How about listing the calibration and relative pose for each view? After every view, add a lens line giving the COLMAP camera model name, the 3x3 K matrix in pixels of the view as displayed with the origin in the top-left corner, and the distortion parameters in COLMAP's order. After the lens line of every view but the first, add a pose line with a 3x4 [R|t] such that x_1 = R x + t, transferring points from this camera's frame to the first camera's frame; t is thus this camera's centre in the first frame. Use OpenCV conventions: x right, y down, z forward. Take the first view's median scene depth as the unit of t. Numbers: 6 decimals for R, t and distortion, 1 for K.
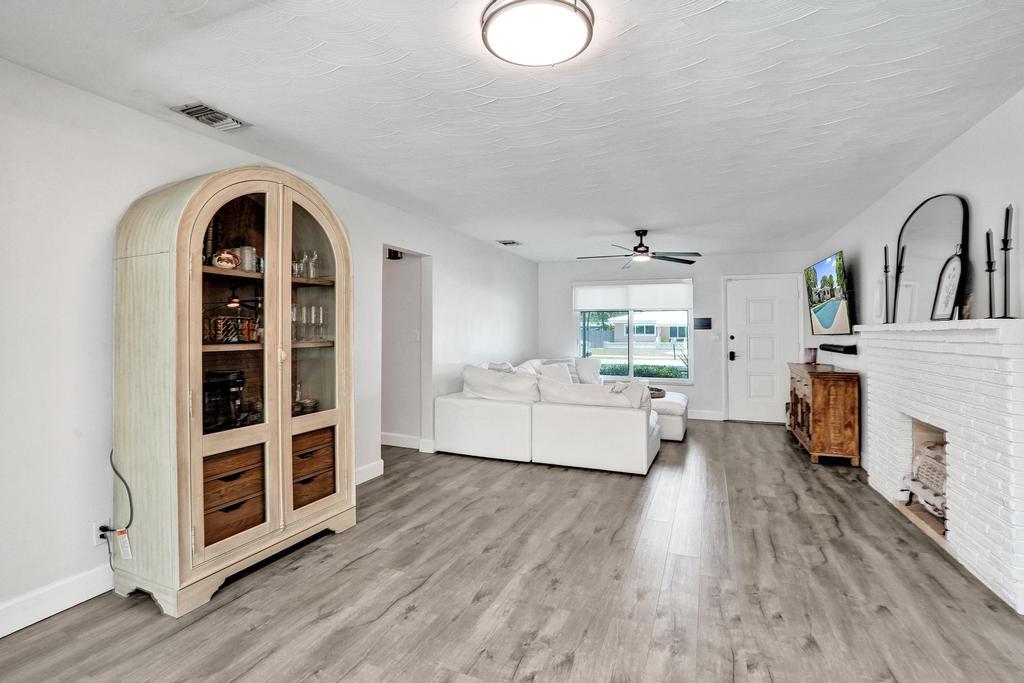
lens RADIAL K [[479.6, 0, 523.6], [0, 479.6, 323.1], [0, 0, 1]] dist [-0.058648, 0.021410]
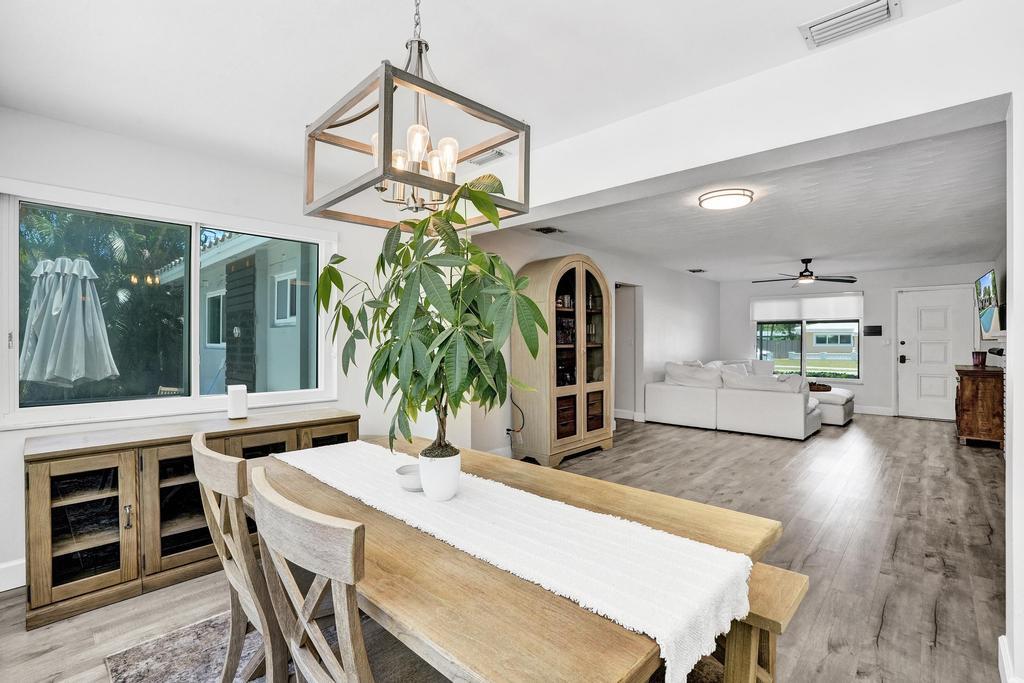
lens RADIAL K [[479.6, 0, 521.5], [0, 479.6, 345.8], [0, 0, 1]] dist [-0.058648, 0.021410]
pose [[0.936835, -0.000472, -0.349773, -0.037511], [0.011021, 0.999542, 0.028168, -0.005605], [0.349599, -0.030243, 0.936411, -0.581512]]
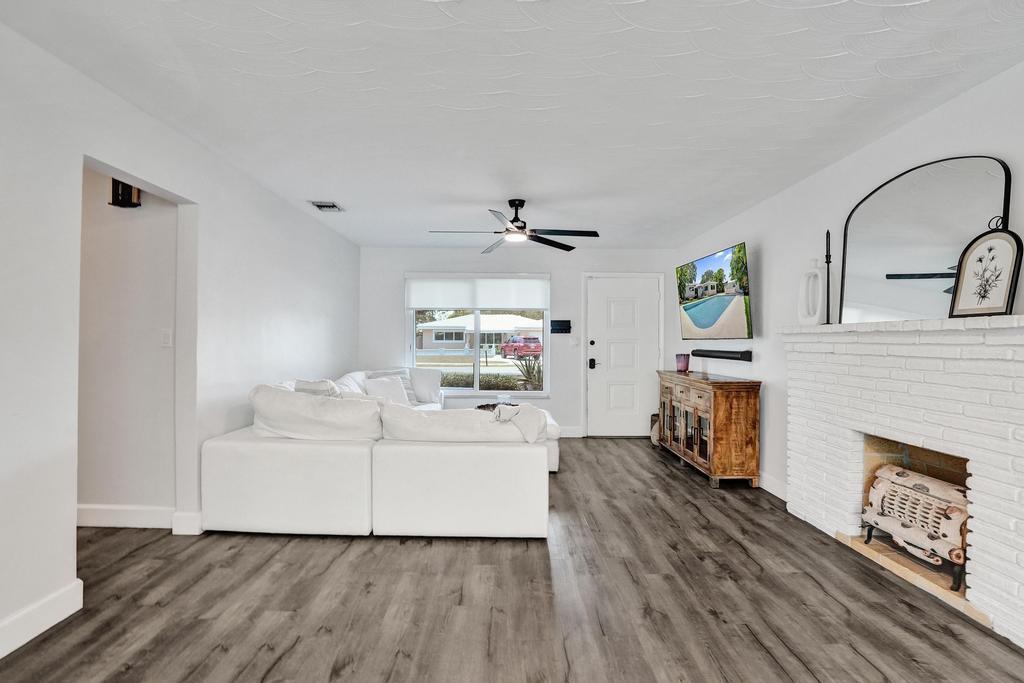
lens RADIAL K [[479.6, 0, 513.0], [0, 479.6, 337.5], [0, 0, 1]] dist [-0.058648, 0.021410]
pose [[0.926432, 0.002316, 0.376455, -0.054037], [-0.008228, 0.999867, 0.014097, 0.015860], [-0.376373, -0.016158, 0.926327, 0.379630]]
